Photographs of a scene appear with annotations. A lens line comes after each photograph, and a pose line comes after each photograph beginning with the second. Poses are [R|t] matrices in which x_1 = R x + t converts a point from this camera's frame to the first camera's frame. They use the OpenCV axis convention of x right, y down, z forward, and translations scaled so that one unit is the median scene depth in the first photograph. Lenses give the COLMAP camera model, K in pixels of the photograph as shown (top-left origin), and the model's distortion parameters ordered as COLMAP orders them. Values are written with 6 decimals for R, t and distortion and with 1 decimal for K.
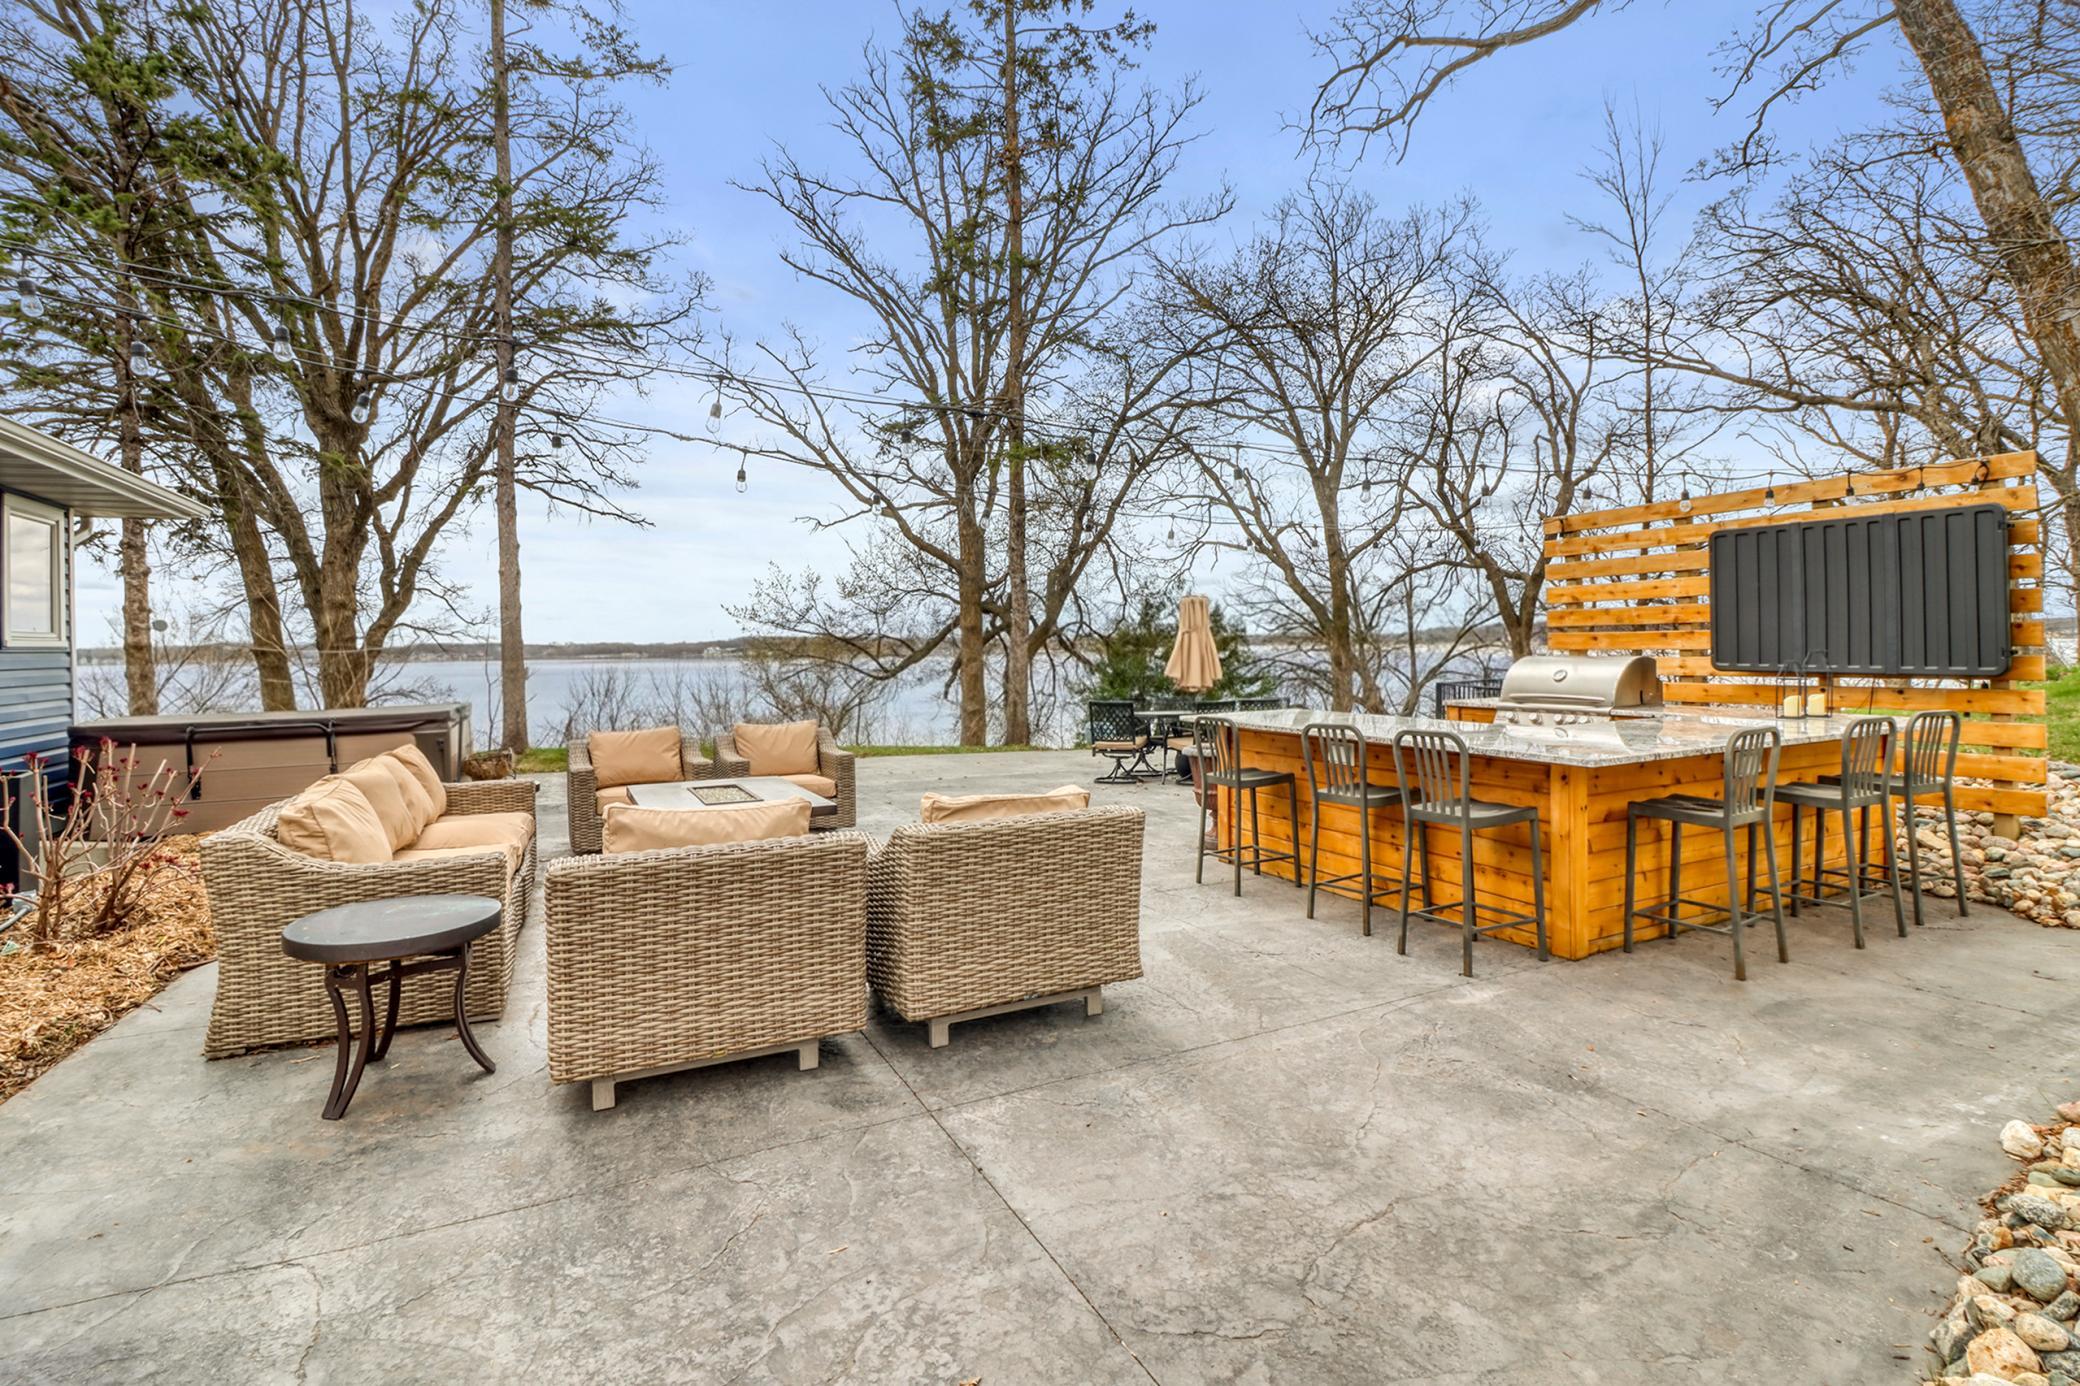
lens RADIAL K [[972.8, 0, 1030.4], [0, 972.8, 672.0], [0, 0, 1]] dist [0.003217, -0.013343]
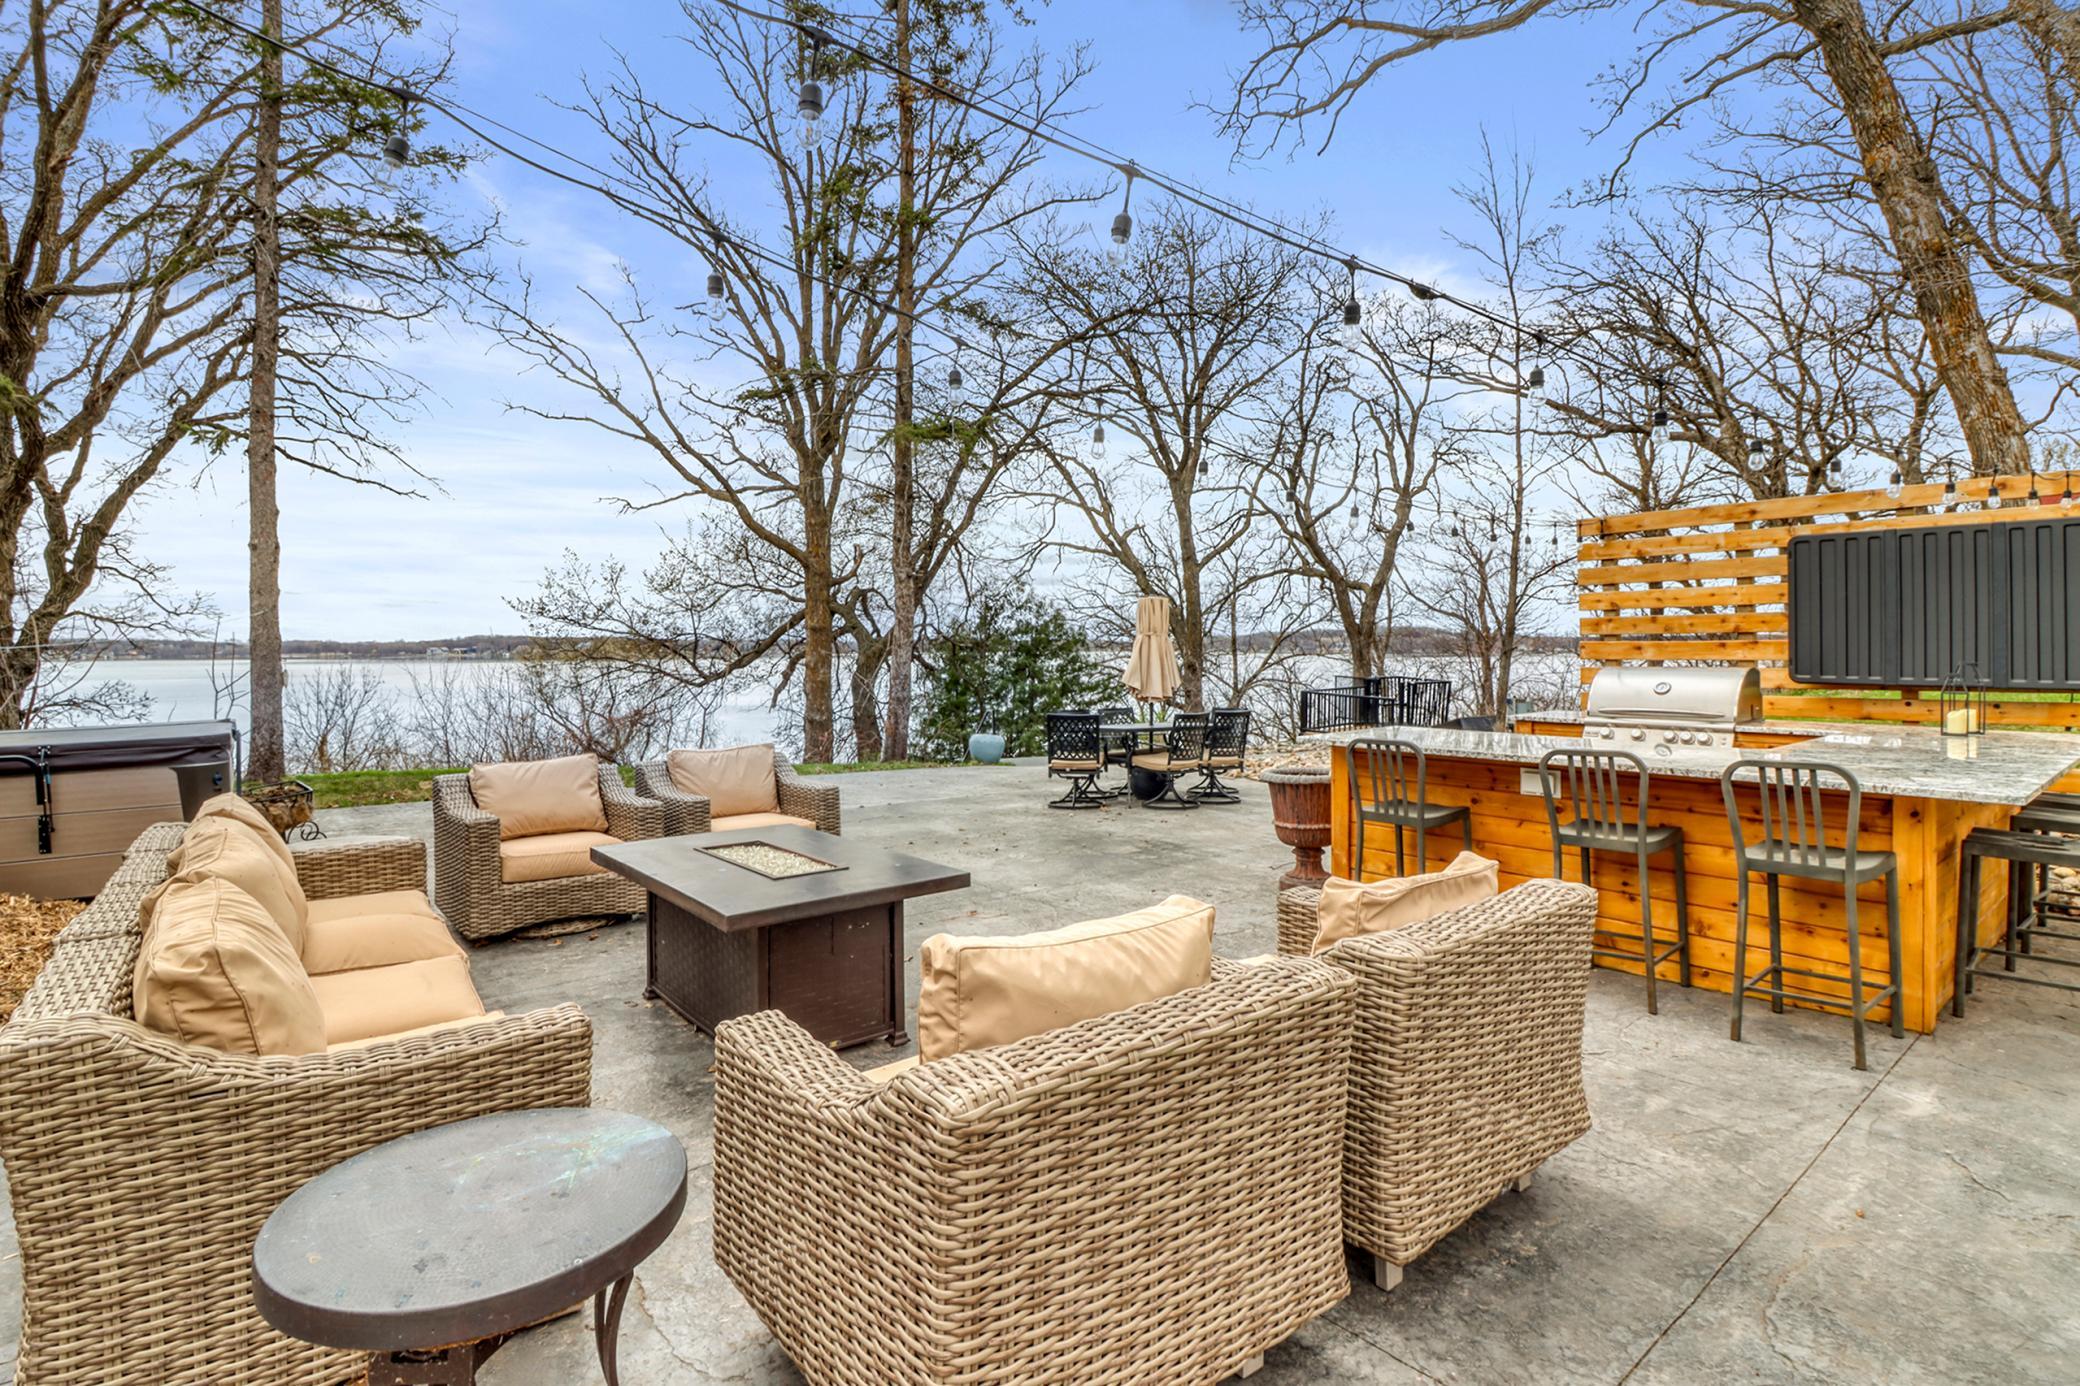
lens RADIAL K [[1003.3, 0, 1041.3], [0, 1003.3, 663.6], [0, 0, 1]] dist [0.002467, -0.014224]
pose [[0.975363, 0.007232, 0.220488, -0.076872], [-0.004194, 0.999890, -0.014244, -0.001113], [-0.220567, 0.012968, 0.975286, 0.069277]]
